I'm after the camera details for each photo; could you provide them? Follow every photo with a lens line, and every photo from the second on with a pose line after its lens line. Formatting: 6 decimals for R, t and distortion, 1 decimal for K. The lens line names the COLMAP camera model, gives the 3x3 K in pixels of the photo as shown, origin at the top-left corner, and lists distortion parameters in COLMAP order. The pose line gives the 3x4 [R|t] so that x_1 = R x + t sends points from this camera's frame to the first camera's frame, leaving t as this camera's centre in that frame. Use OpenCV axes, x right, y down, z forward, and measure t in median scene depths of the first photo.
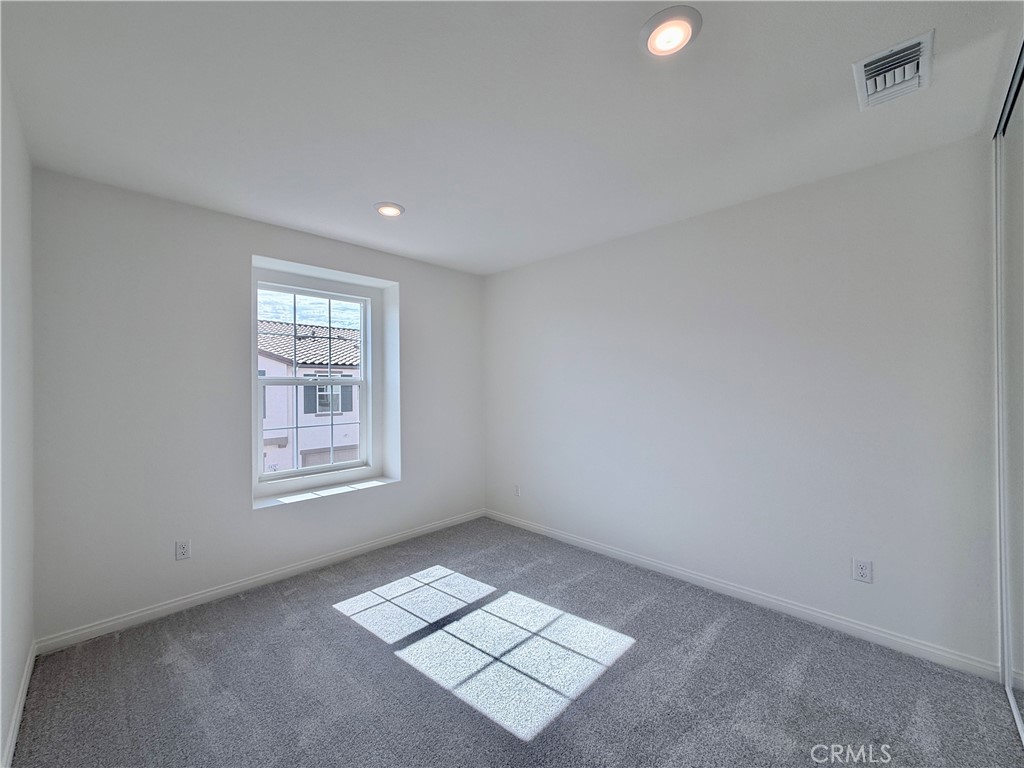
lens RADIAL K [[408.0, 0, 509.2], [0, 408.0, 386.1], [0, 0, 1]] dist [0.000762, 0.000126]
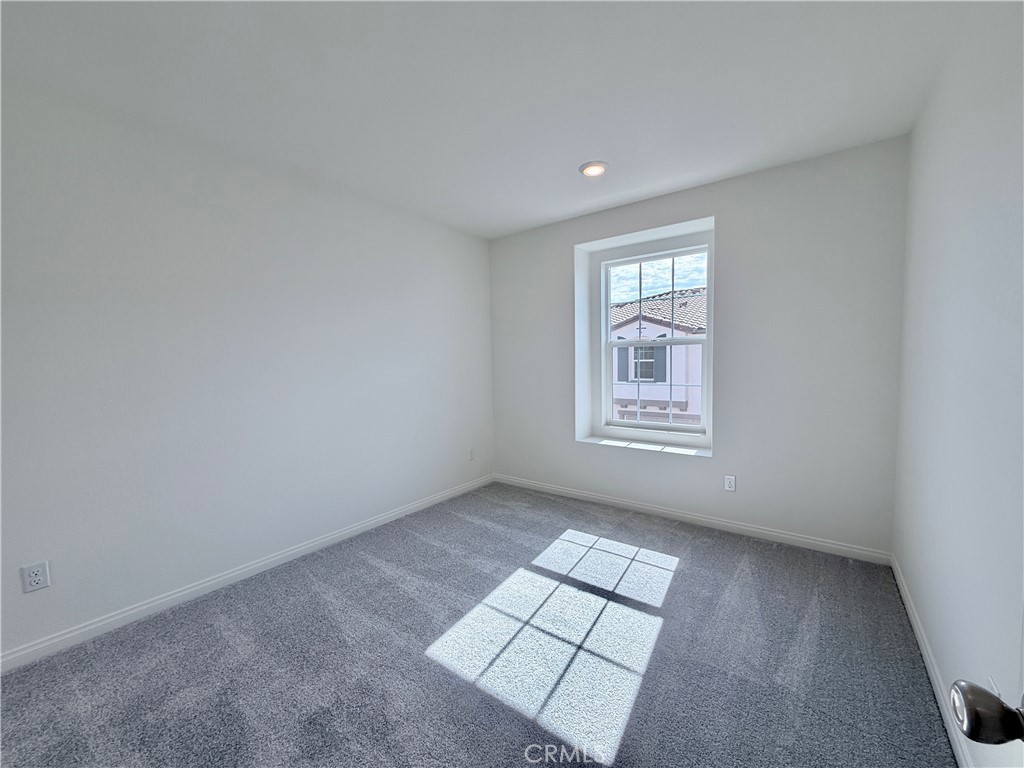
lens RADIAL K [[408.0, 0, 509.2], [0, 408.0, 386.1], [0, 0, 1]] dist [0.000762, 0.000126]
pose [[0.132073, 0.091143, -0.987041, 0.636670], [0.017964, 0.995380, 0.094316, -0.005735], [0.991077, -0.030188, 0.129826, 0.594446]]
